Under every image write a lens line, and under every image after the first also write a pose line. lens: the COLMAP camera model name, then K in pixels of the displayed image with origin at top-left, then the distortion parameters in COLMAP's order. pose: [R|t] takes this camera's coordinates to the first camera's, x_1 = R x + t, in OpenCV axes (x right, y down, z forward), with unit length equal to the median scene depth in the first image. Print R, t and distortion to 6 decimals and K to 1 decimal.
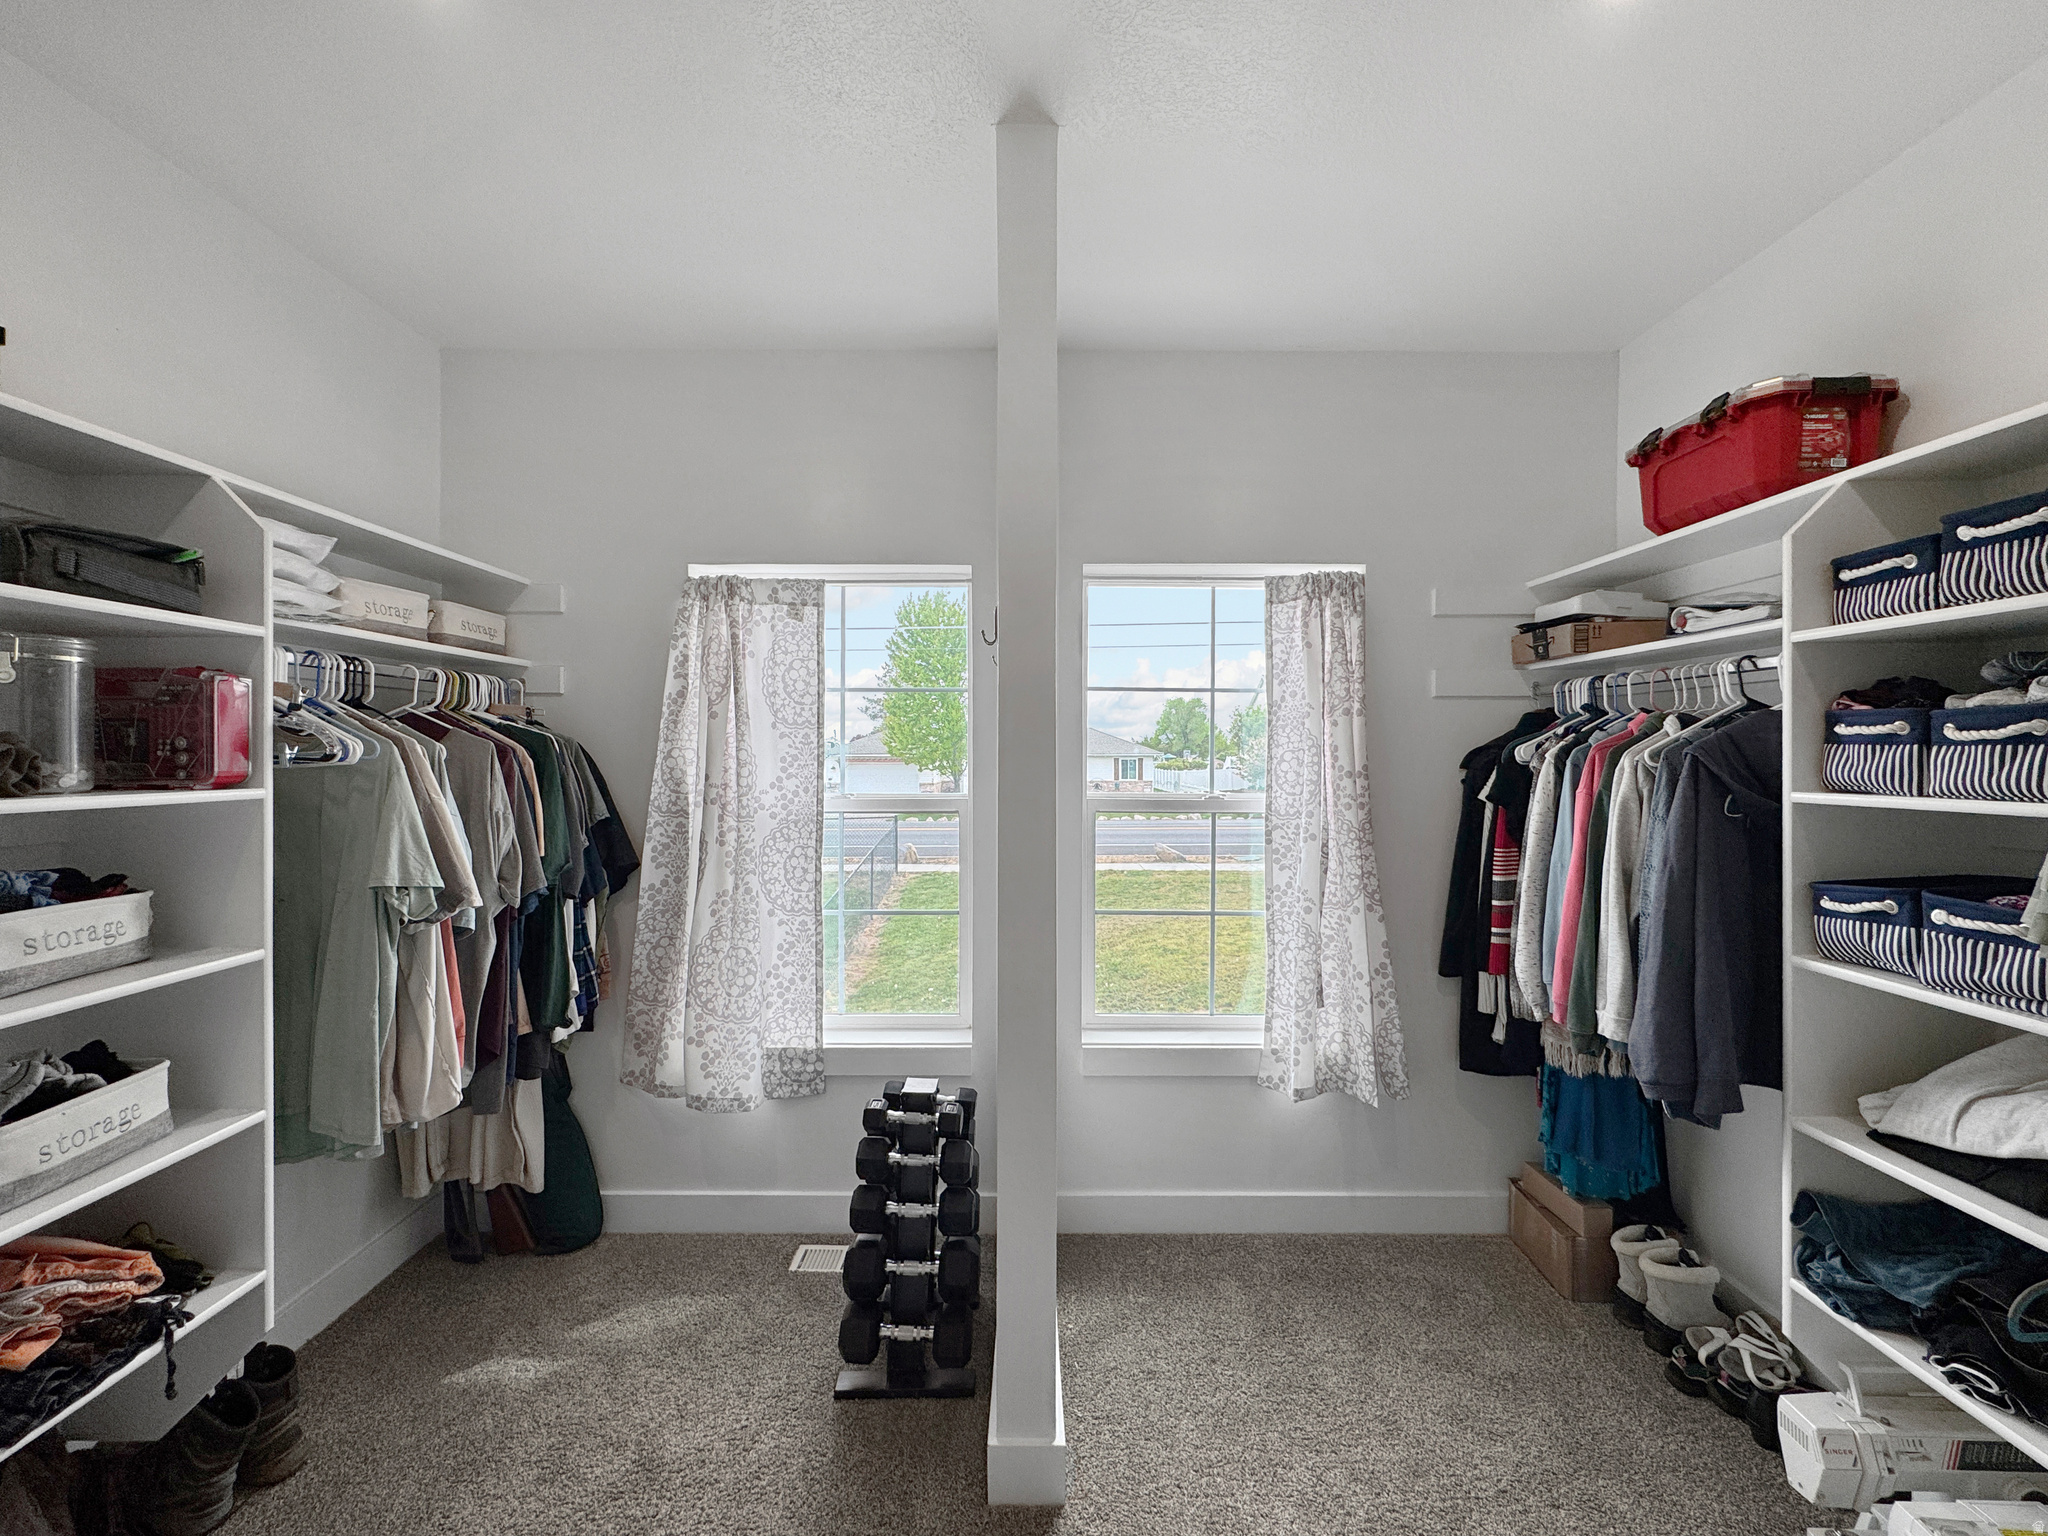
lens RADIAL K [[821.6, 0, 1027.8], [0, 821.6, 754.7], [0, 0, 1]] dist [0.000118, 0.000841]
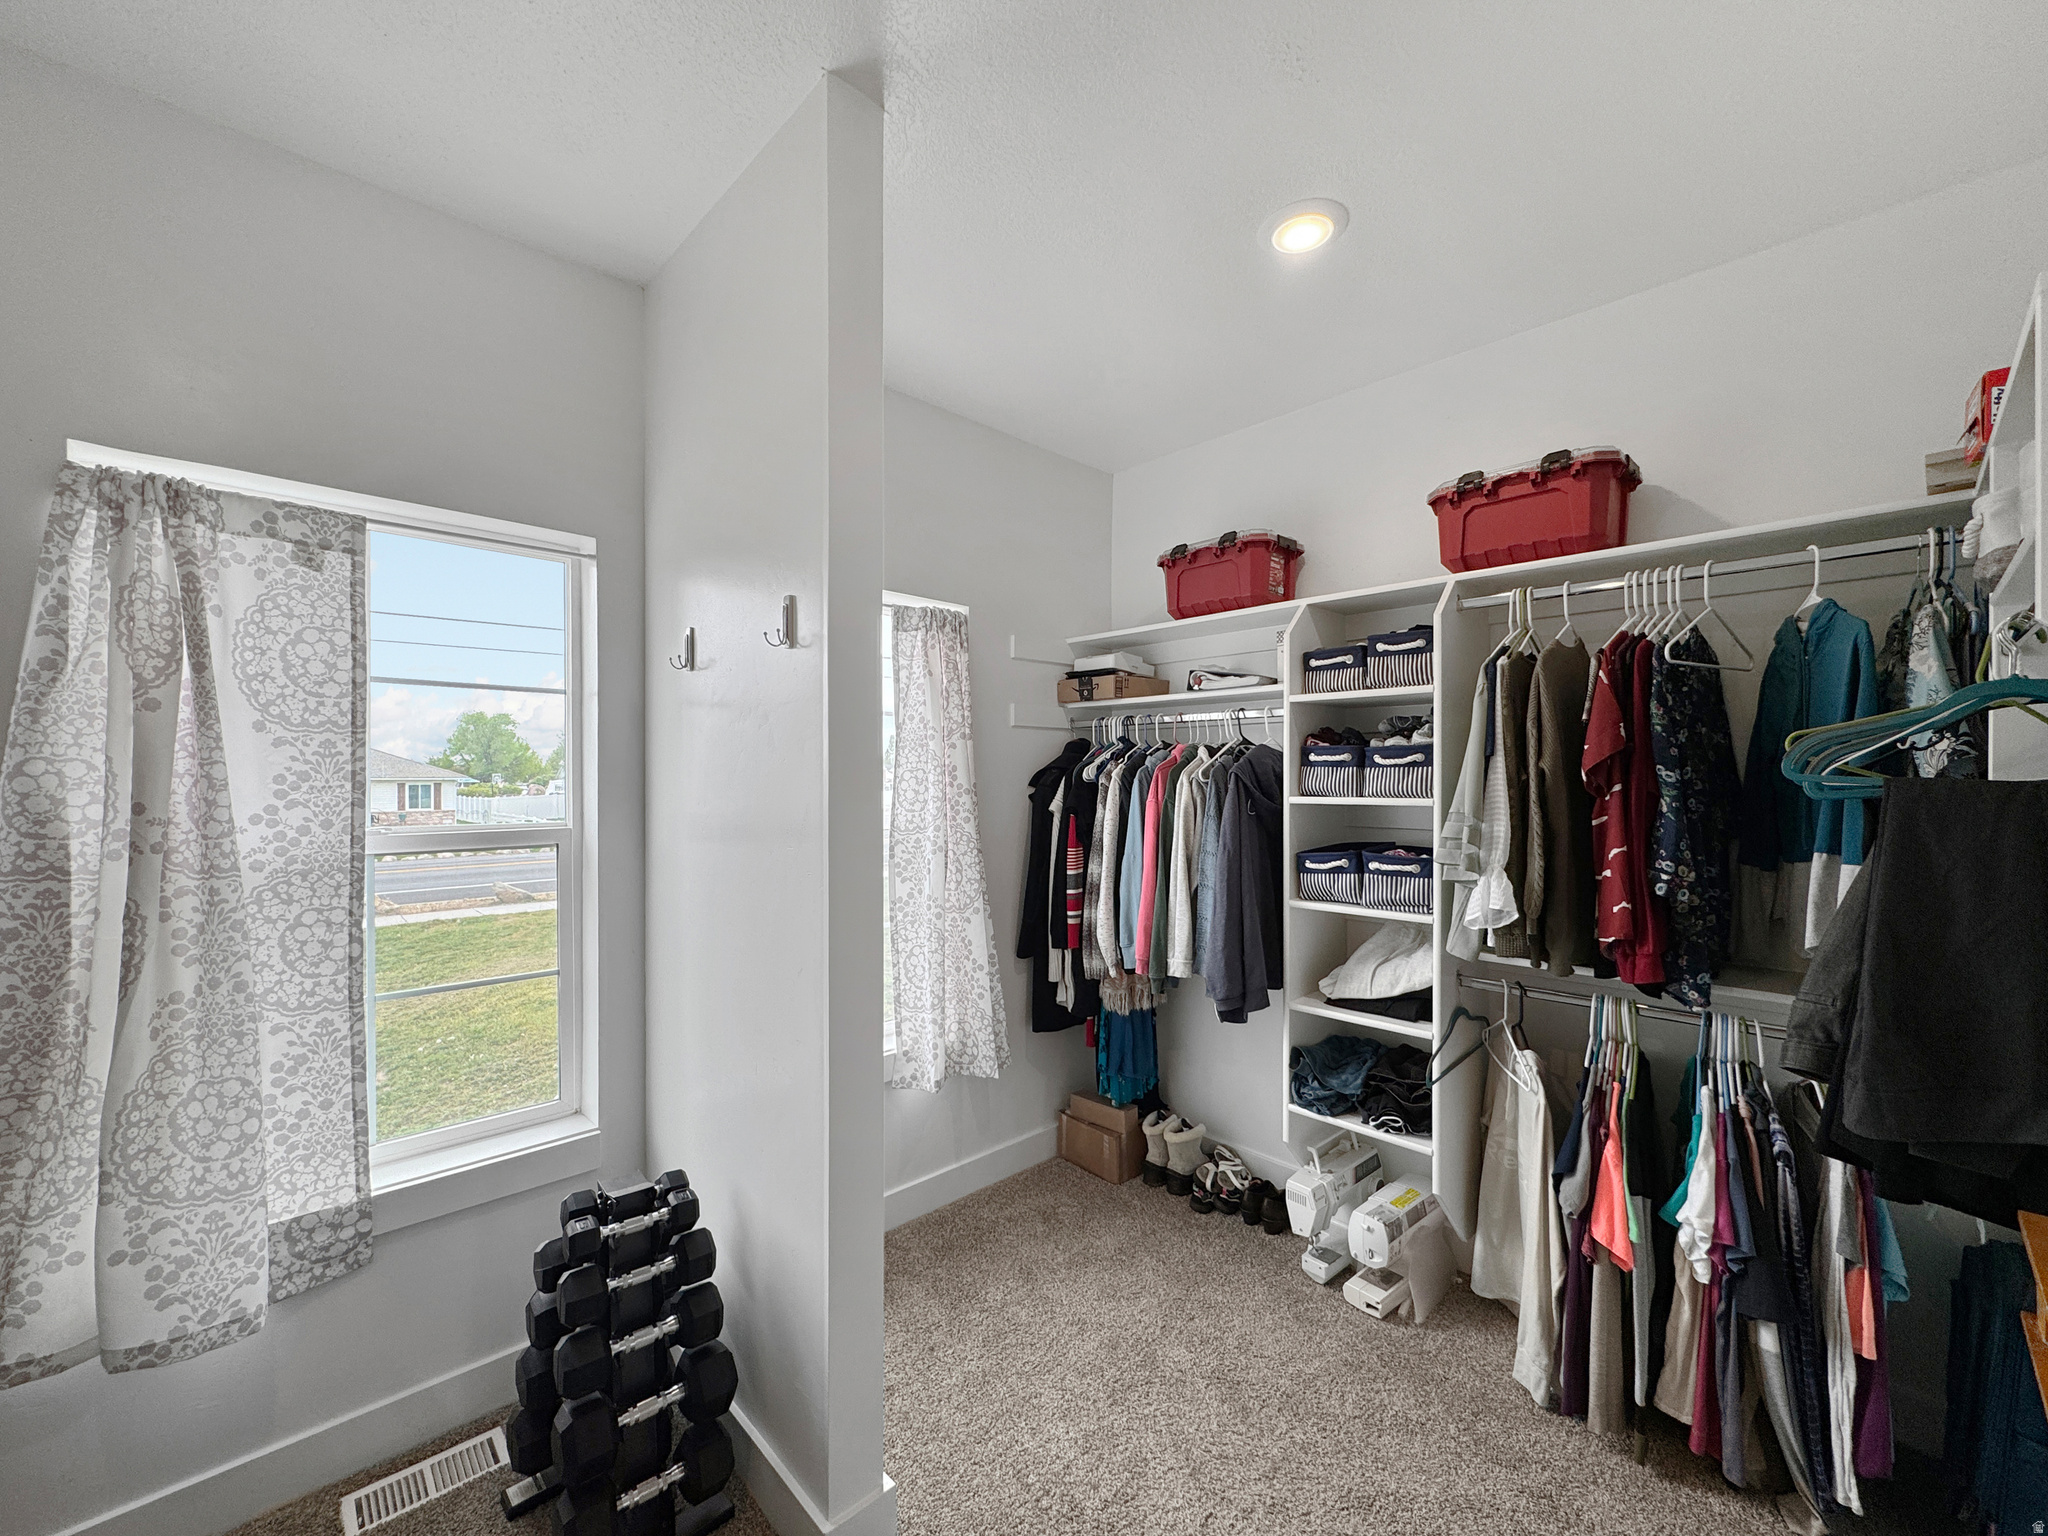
lens RADIAL K [[821.6, 0, 1022.1], [0, 821.6, 781.6], [0, 0, 1]] dist [0.000118, 0.000841]
pose [[0.729097, -0.003264, 0.684403, -0.336444], [0.000734, 0.999992, 0.003987, 0.006207], [-0.684410, -0.002405, 0.729093, 0.129431]]
